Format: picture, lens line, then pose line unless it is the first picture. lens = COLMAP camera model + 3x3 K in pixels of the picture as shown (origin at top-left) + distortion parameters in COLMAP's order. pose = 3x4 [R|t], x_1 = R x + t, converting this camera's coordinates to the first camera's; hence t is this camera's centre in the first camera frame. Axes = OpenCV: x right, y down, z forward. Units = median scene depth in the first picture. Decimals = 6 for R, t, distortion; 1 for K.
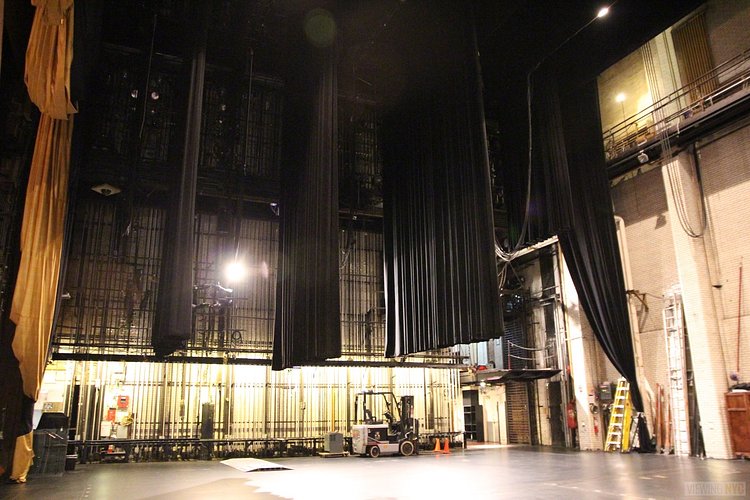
lens RADIAL K [[583.2, 0, 375.0], [0, 583.2, 250.0], [0, 0, 1]] dist [-0.133432, 0.111878]
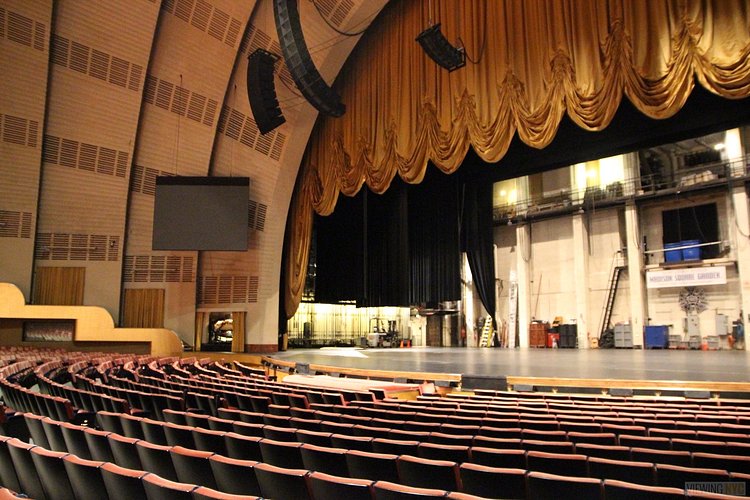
lens RADIAL K [[583.2, 0, 375.0], [0, 583.2, 250.0], [0, 0, 1]] dist [-0.133432, 0.111878]
pose [[0.957011, 0.060017, 0.283774, -0.680889], [-0.095524, 0.988995, 0.112979, -0.256811], [-0.273871, -0.135229, 0.952212, -1.055860]]
